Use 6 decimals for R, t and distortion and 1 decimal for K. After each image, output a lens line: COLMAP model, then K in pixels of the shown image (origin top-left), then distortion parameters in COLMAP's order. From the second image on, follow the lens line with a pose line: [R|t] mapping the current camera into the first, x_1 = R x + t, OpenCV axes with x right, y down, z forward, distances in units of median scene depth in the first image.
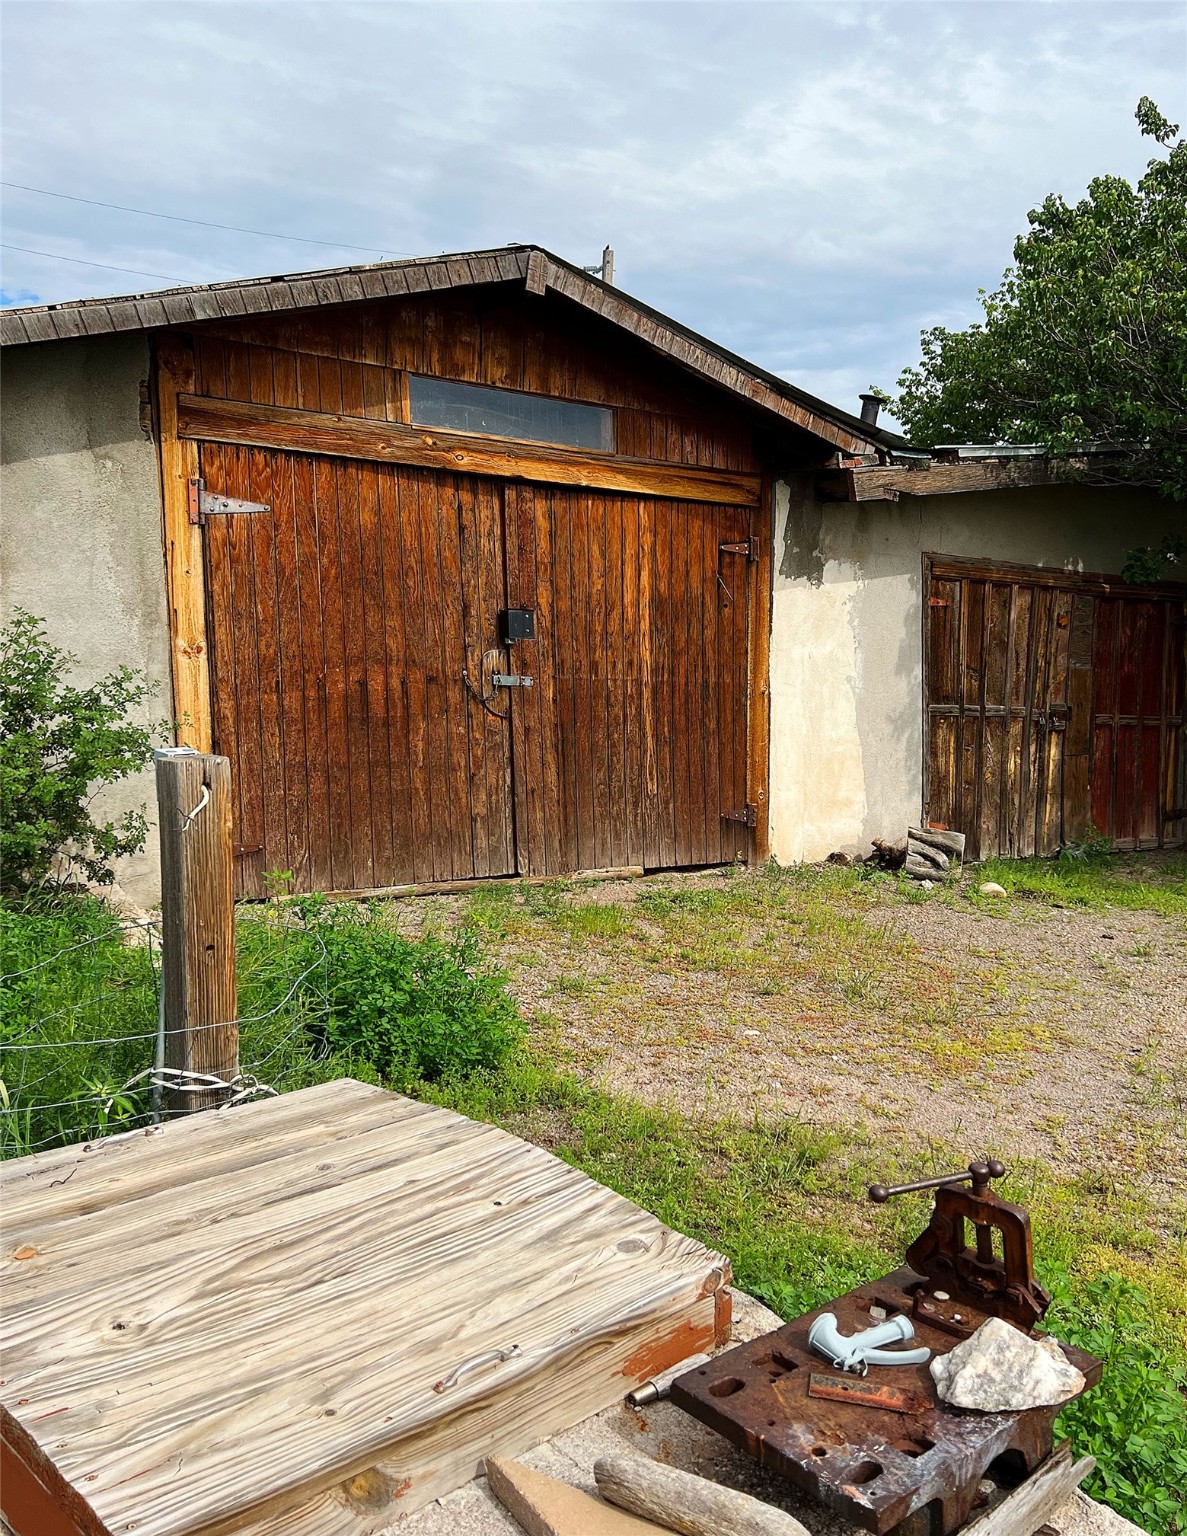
lens RADIAL K [[1269.2, 0, 780.4], [0, 1269.2, 749.4], [0, 0, 1]] dist [0.041141, -0.052491]
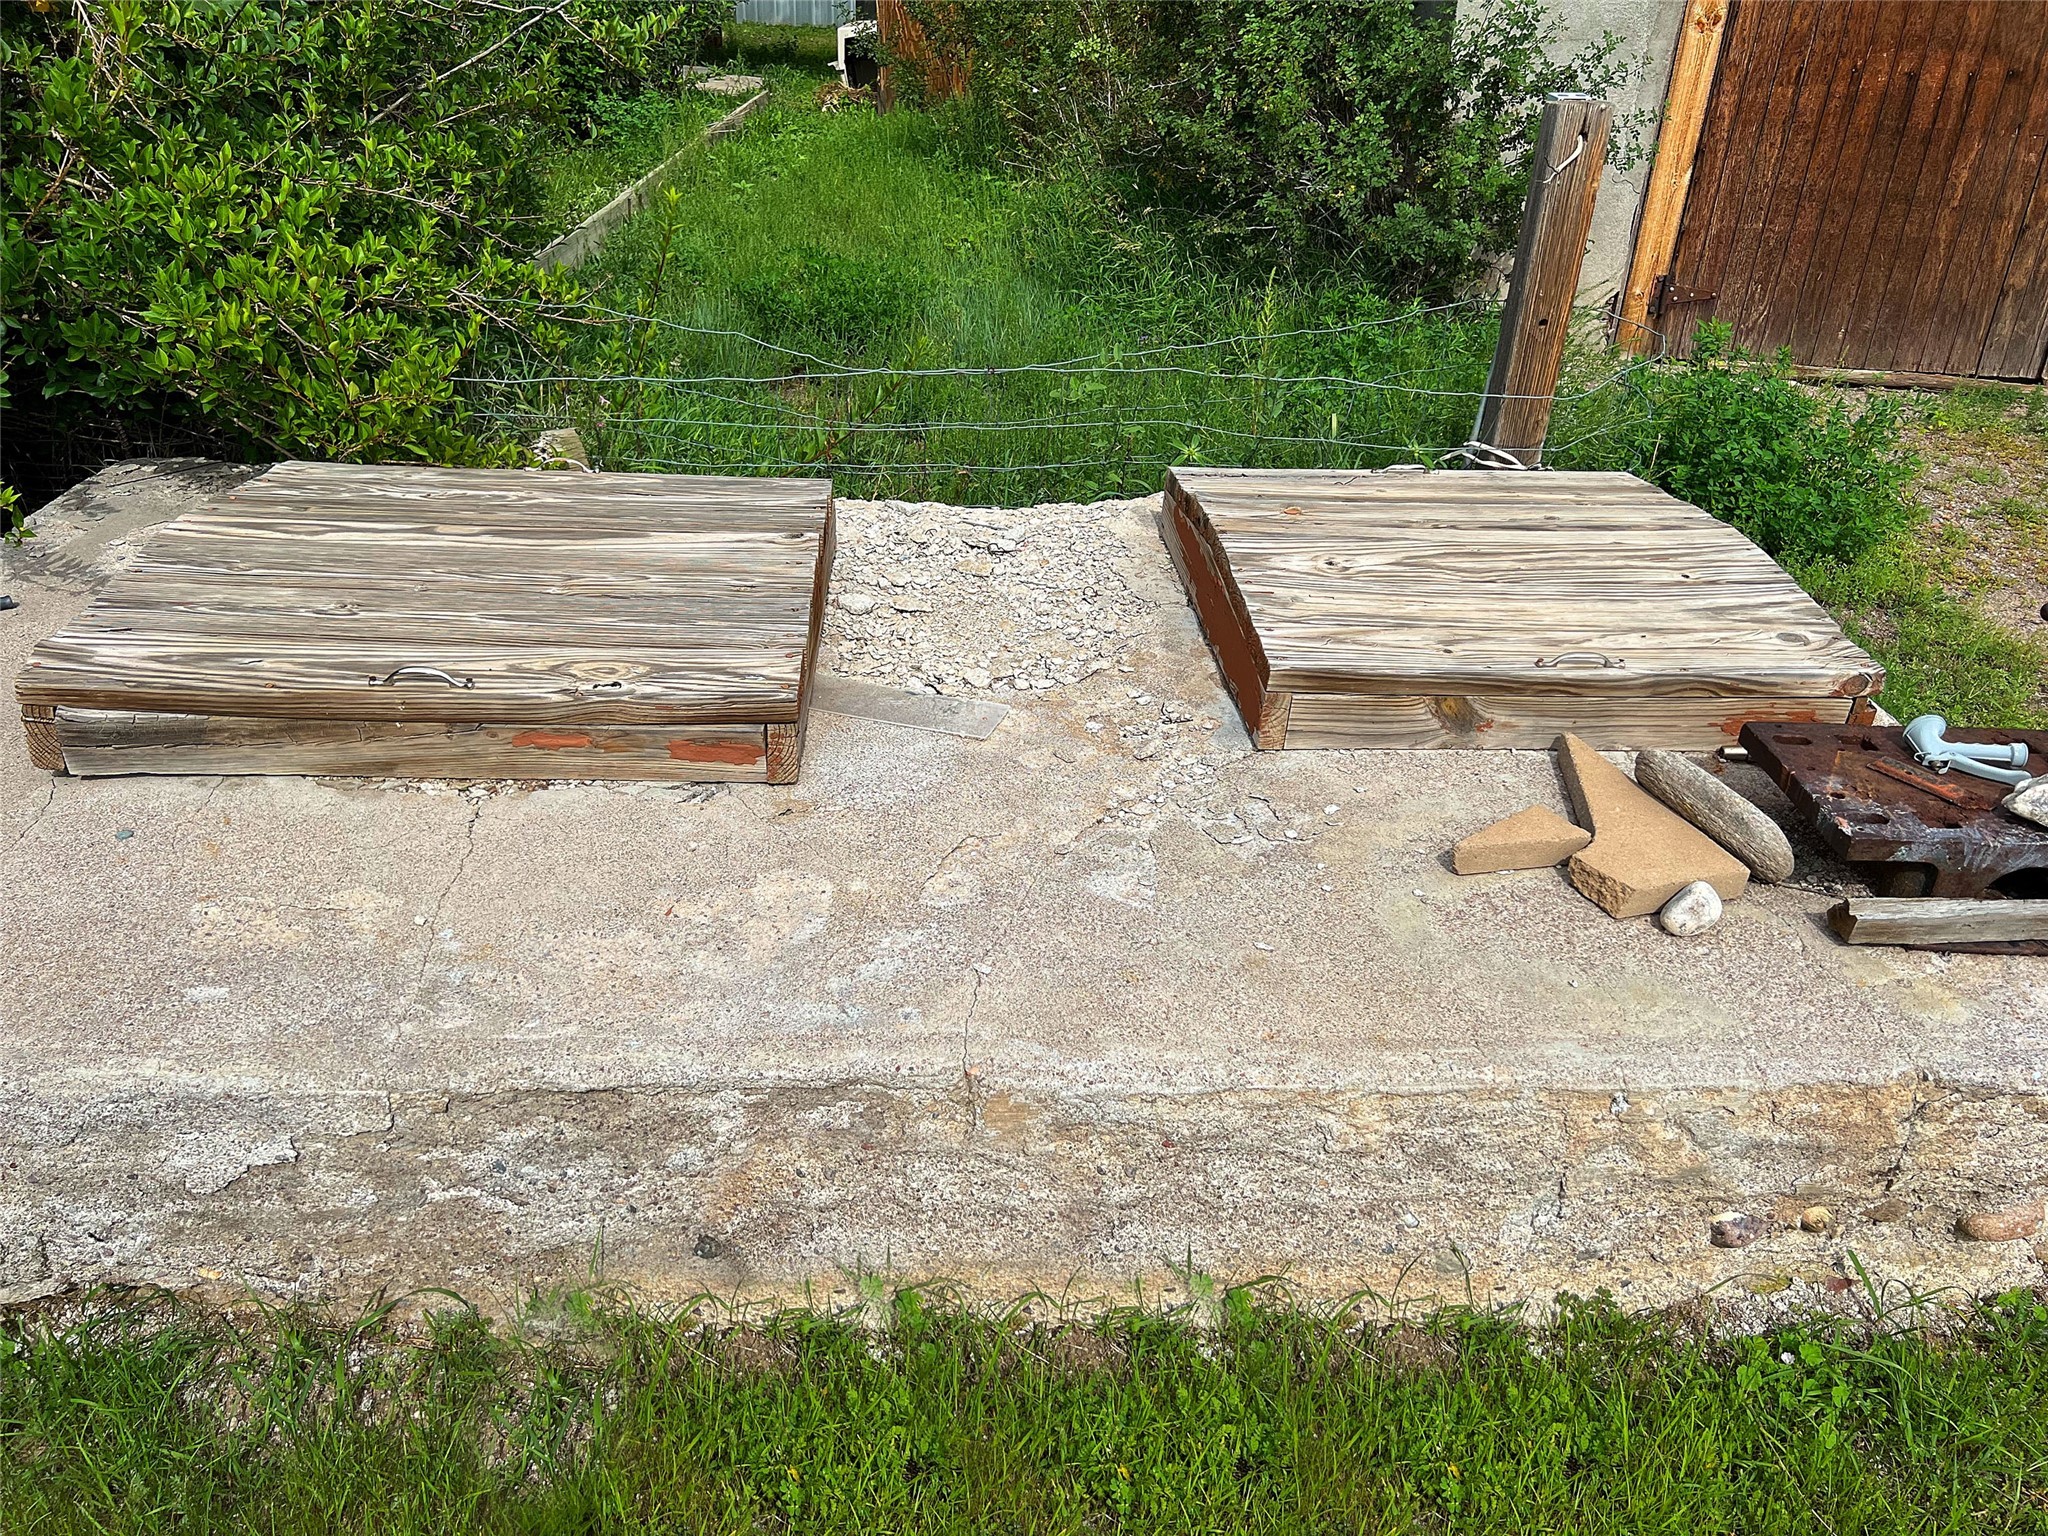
lens RADIAL K [[1556.5, 0, 1027.5], [0, 1556.5, 933.0], [0, 0, 1]] dist [0.019277, -0.040319]
pose [[0.678786, 0.381326, -0.627567, 0.118141], [-0.081608, 0.888482, 0.451597, 0.041103], [0.729787, -0.255324, 0.634209, -0.078933]]
